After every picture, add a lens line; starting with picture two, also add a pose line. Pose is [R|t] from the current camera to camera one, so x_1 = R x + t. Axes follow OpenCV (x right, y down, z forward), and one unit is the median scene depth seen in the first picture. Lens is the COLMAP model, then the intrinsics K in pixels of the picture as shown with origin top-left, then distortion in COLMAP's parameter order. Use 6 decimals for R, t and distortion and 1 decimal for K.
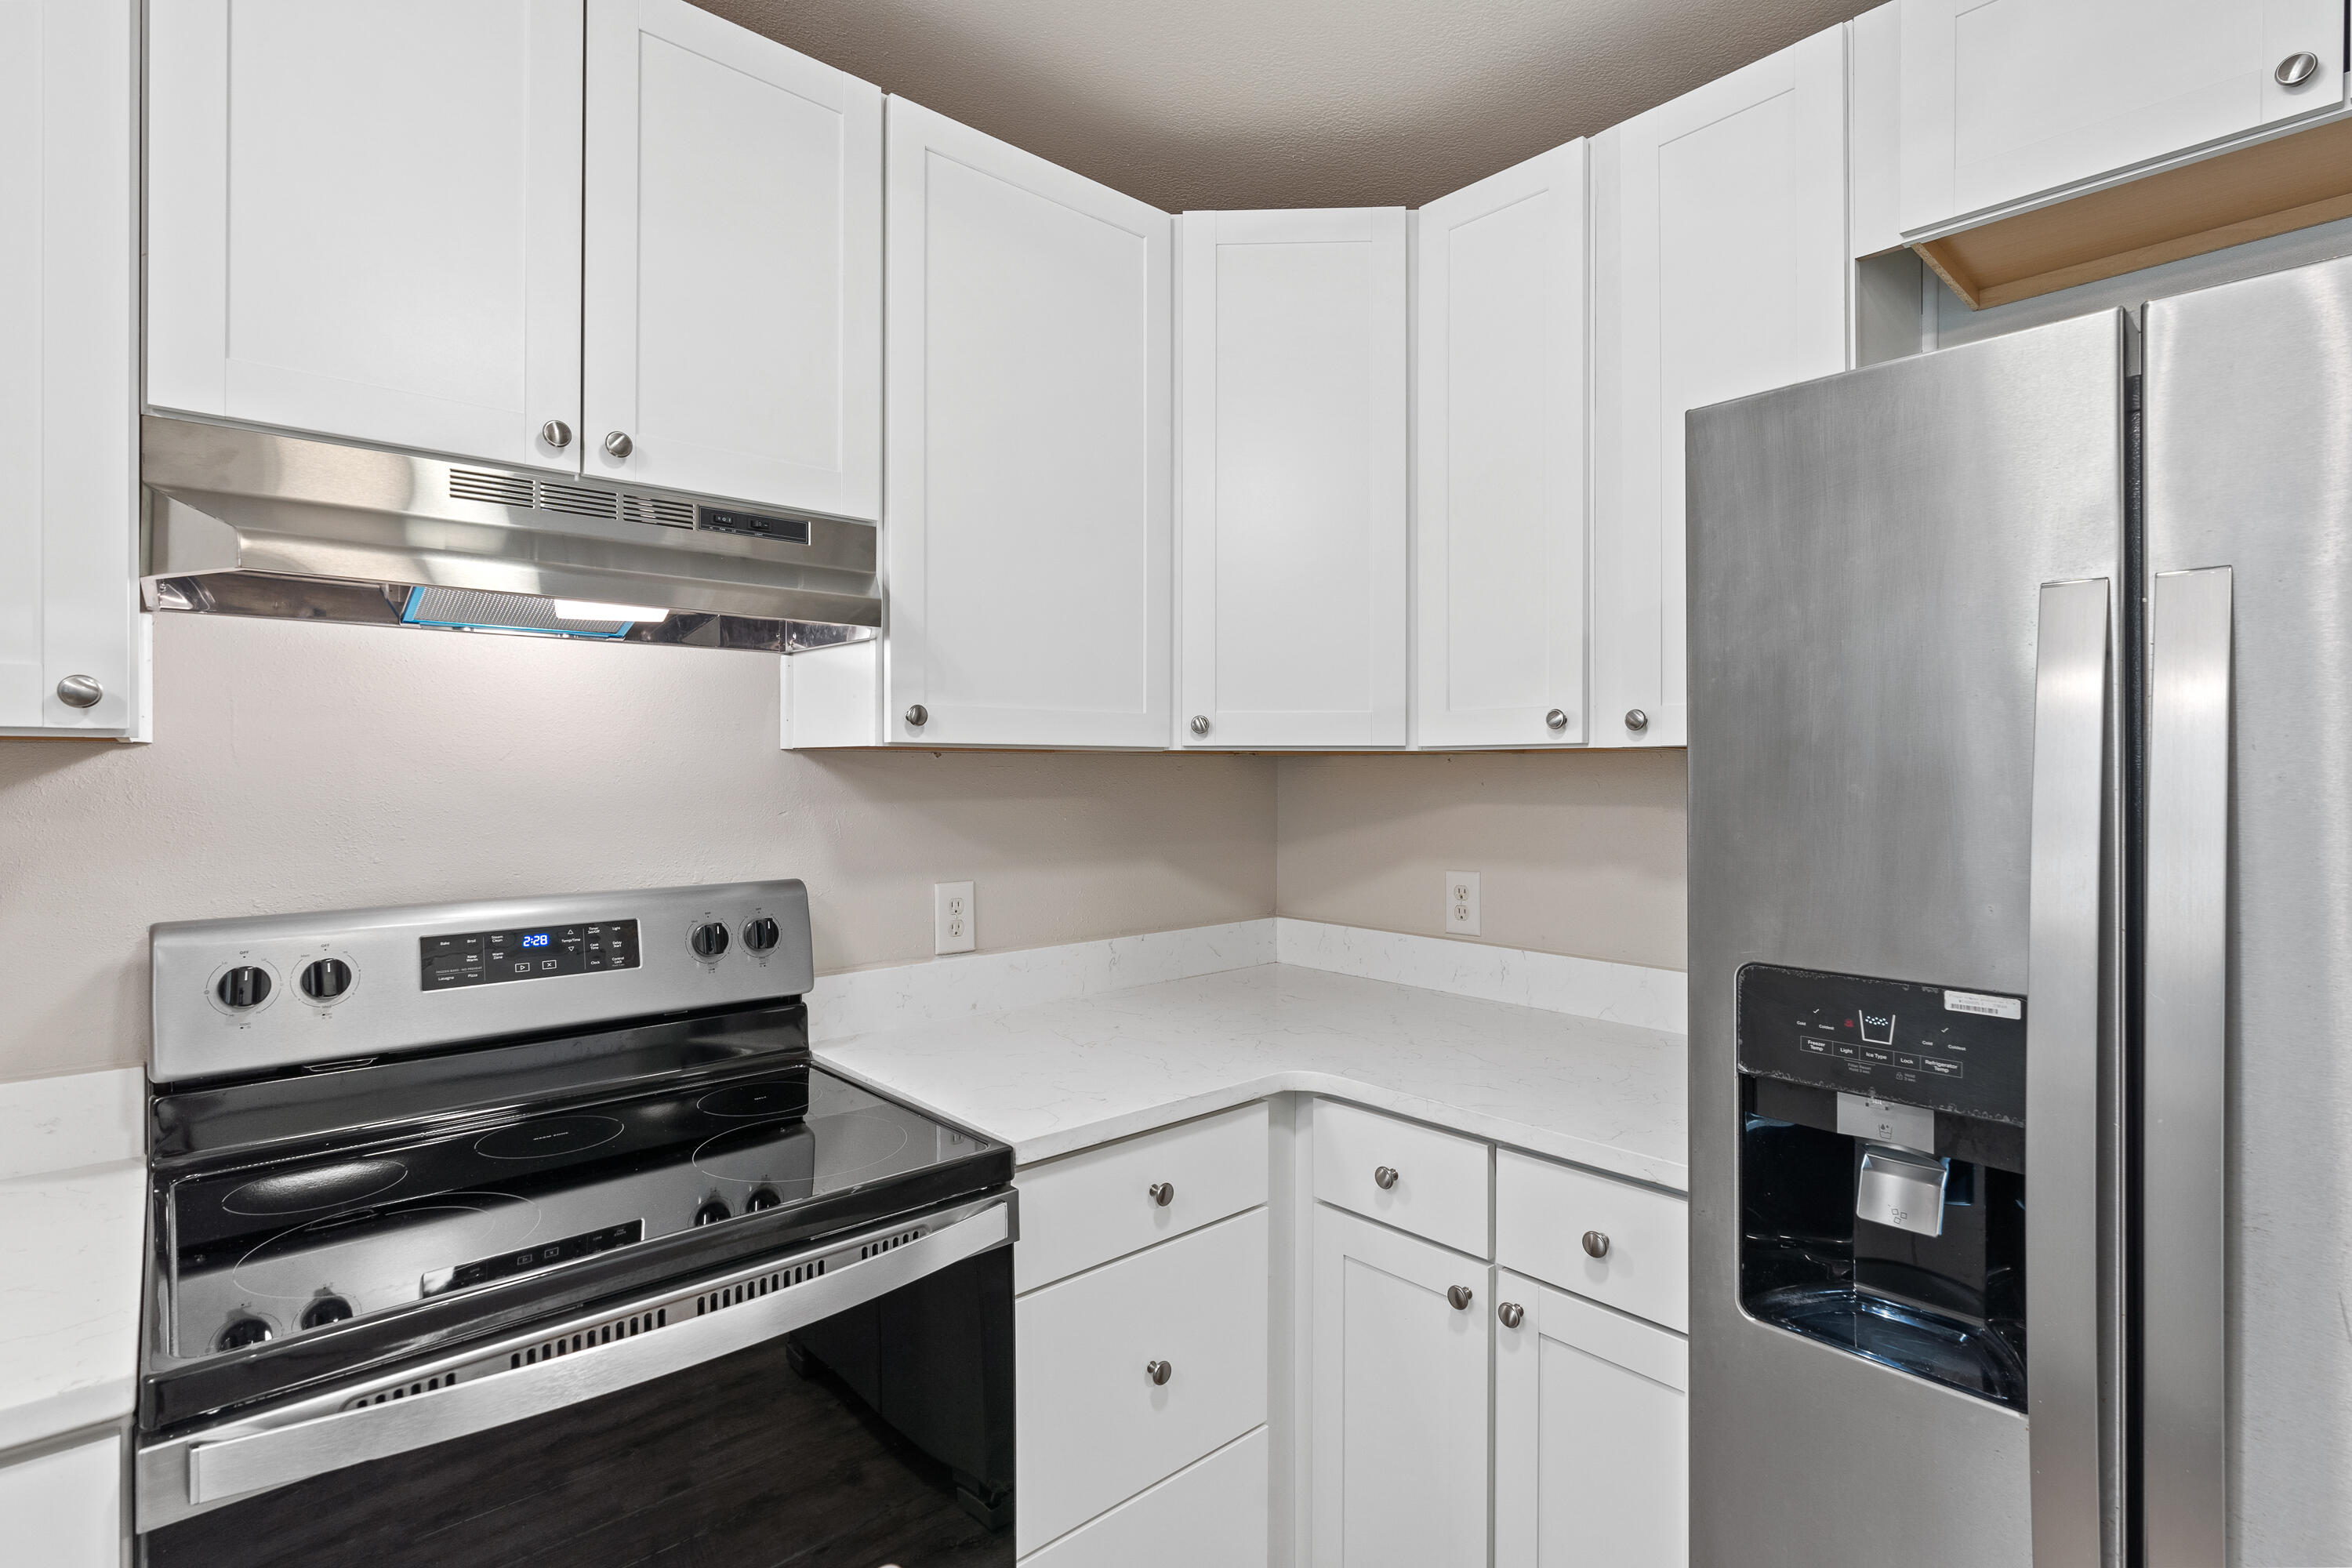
lens RADIAL K [[1132.8, 0, 1162.6], [0, 1132.8, 770.6], [0, 0, 1]] dist [-0.003630, 0.000679]
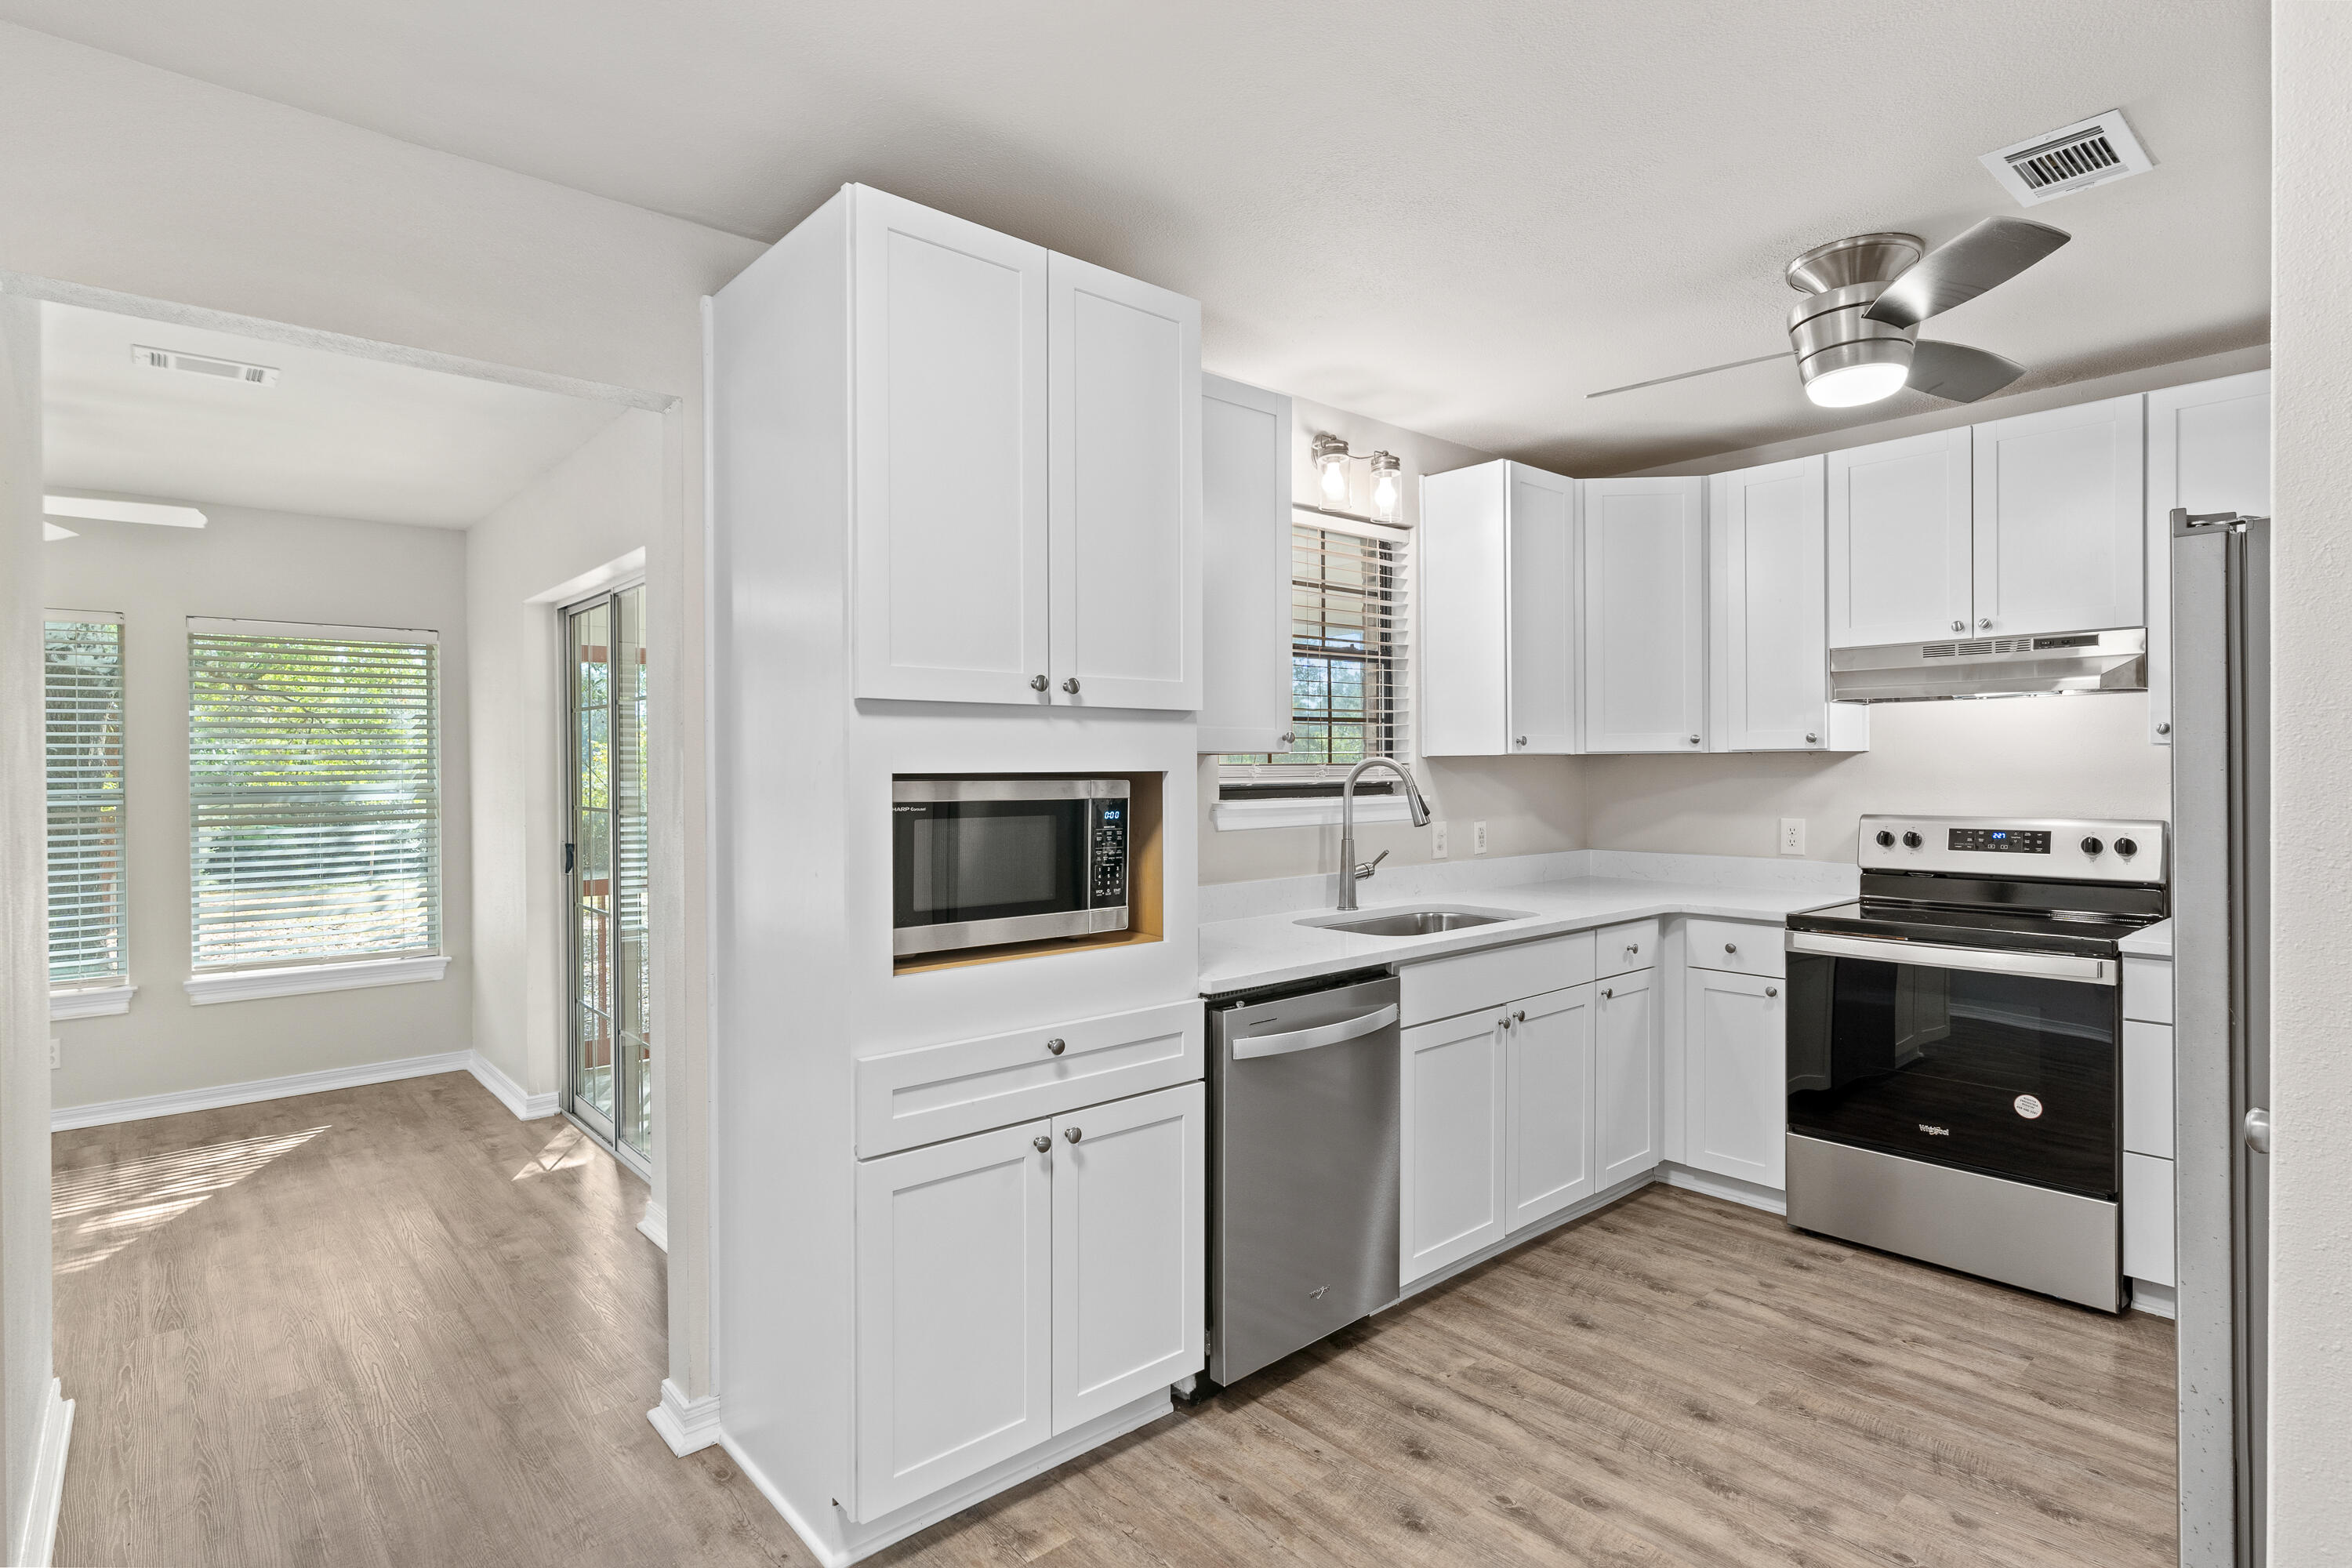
lens RADIAL K [[1201.2, 0, 1161.0], [0, 1201.2, 769.3], [0, 0, 1]] dist [-0.002836, 0.001673]
pose [[-0.018319, 0.002181, -0.999830, 1.885164], [0.006923, 0.999974, 0.002055, 0.001775], [0.999808, -0.006884, -0.018333, -0.630115]]
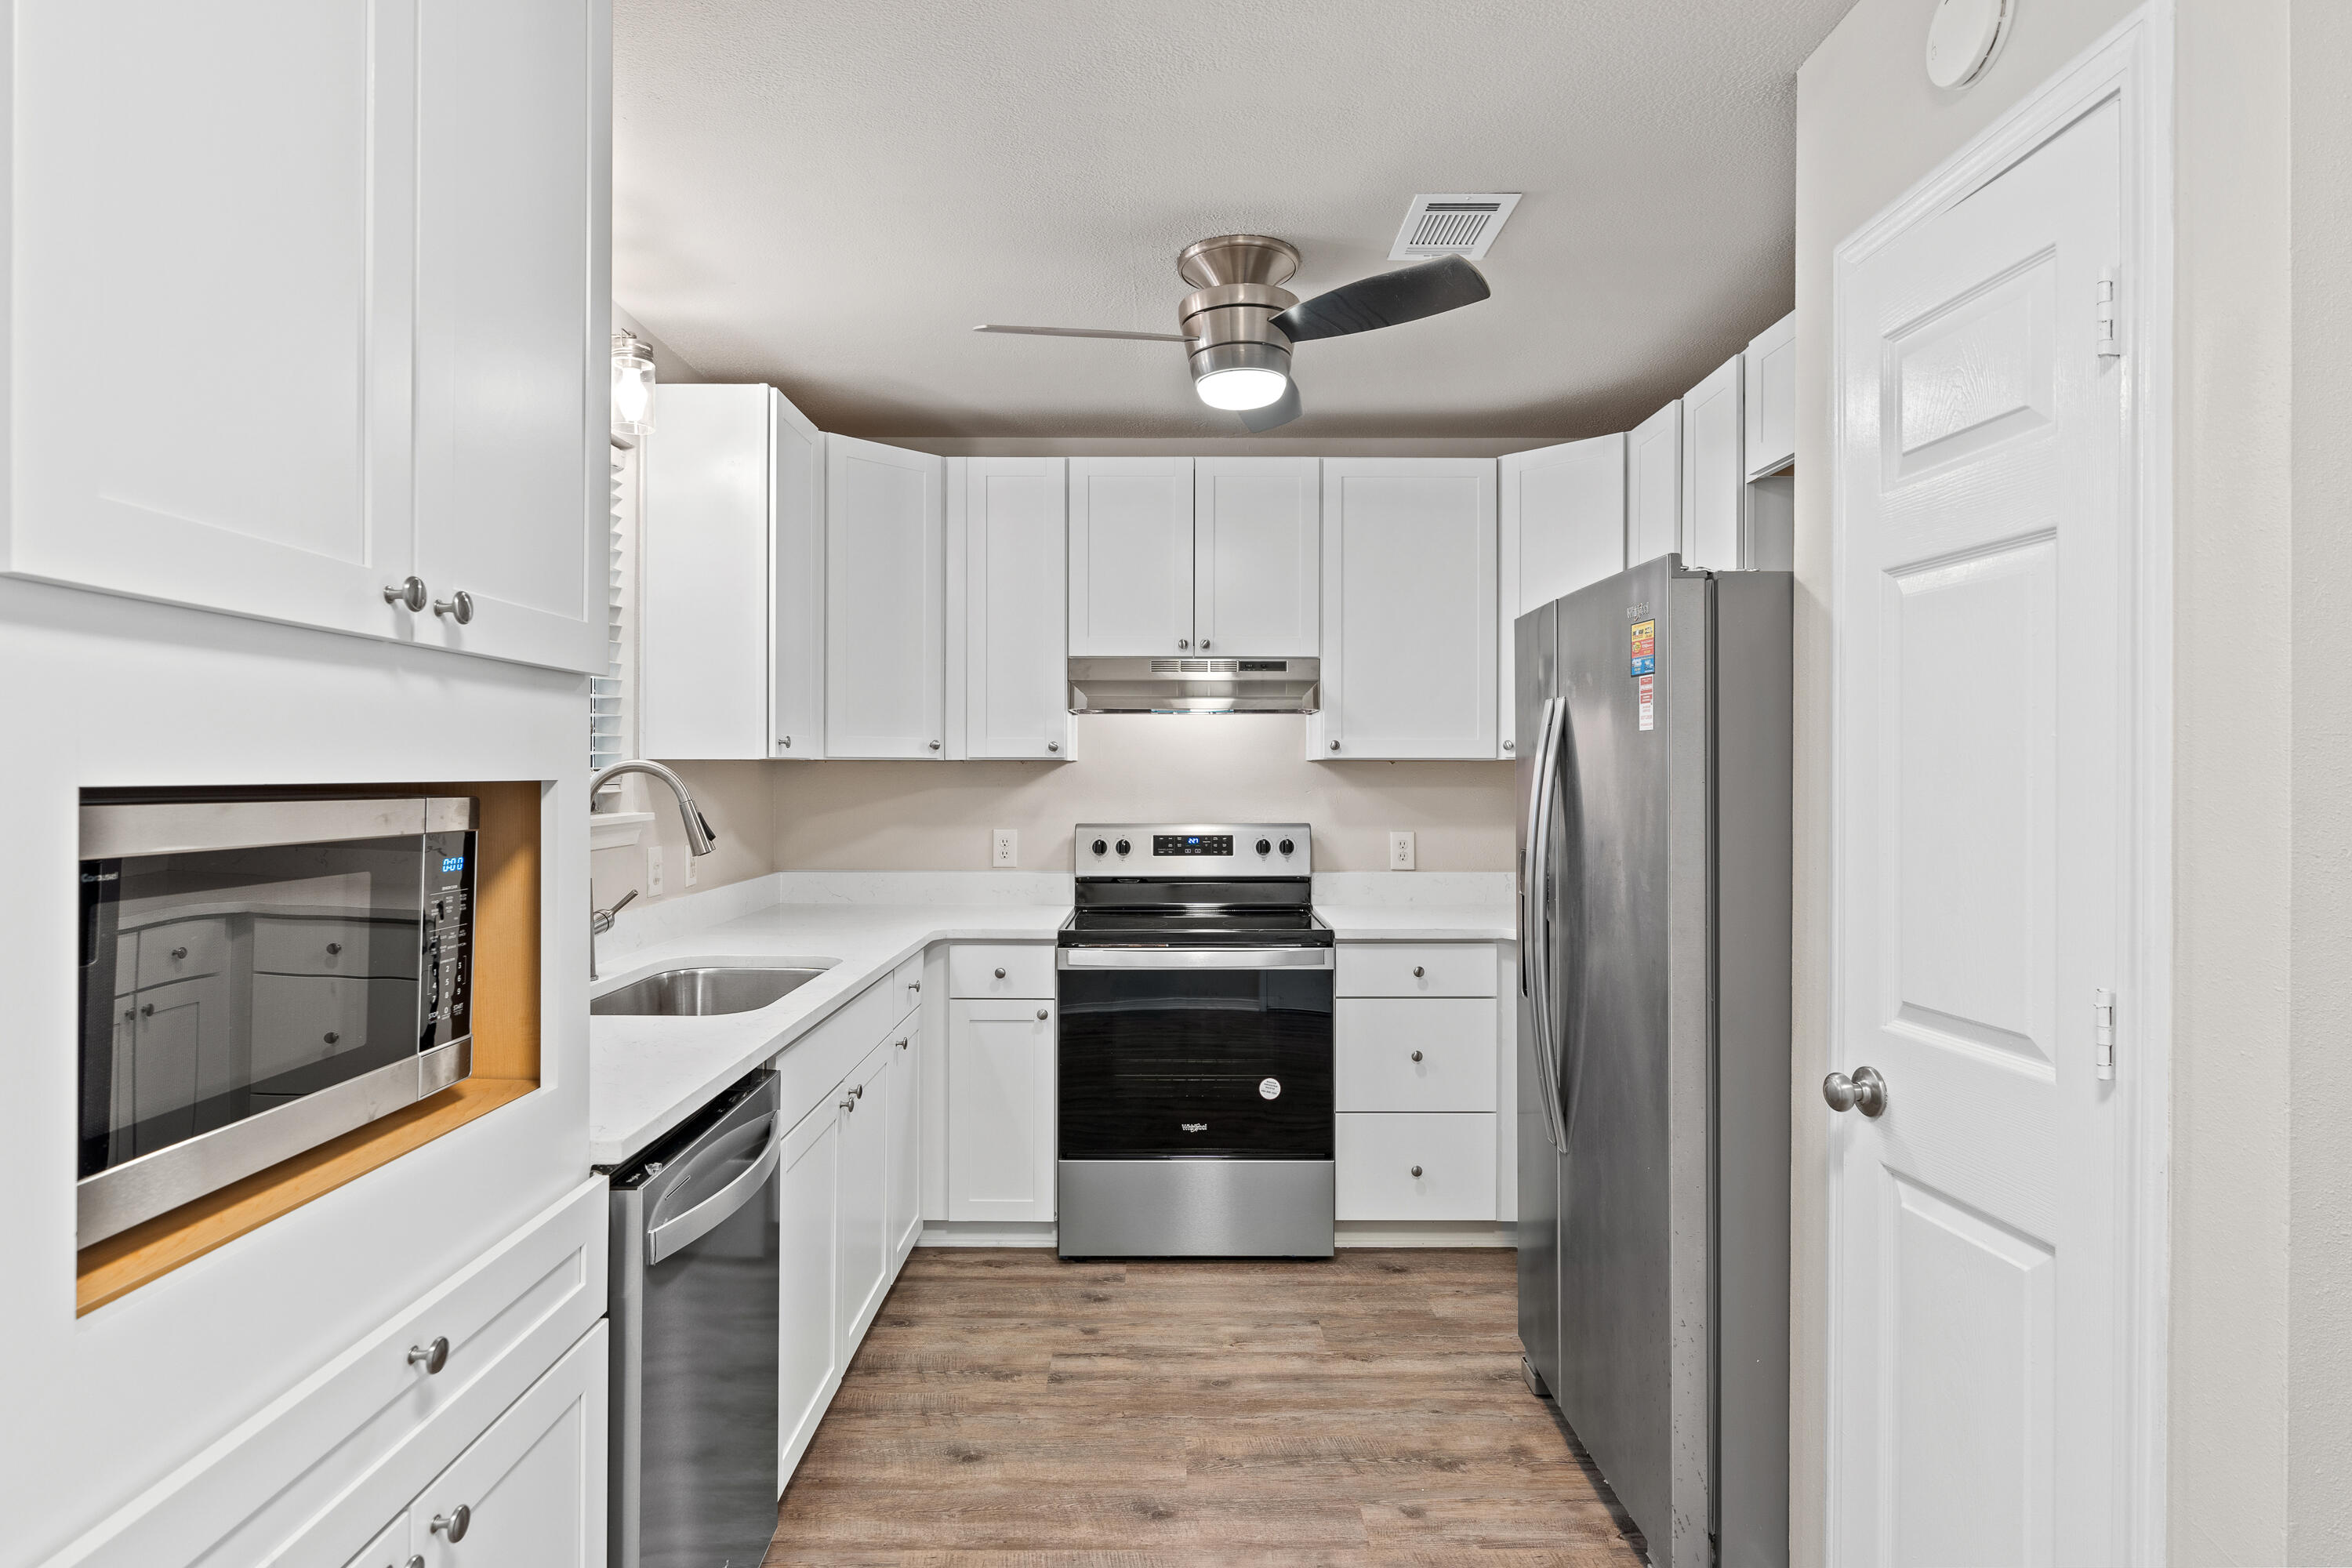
lens RADIAL K [[1246.0, 0, 1178.0], [0, 1246.0, 771.6], [0, 0, 1]] dist [-0.003981, 0.000142]
pose [[0.748401, 0.000710, -0.663246, 1.218427], [-0.000976, 1.000000, -0.000030, 0.001217], [0.663246, 0.000669, 0.748401, -1.046532]]
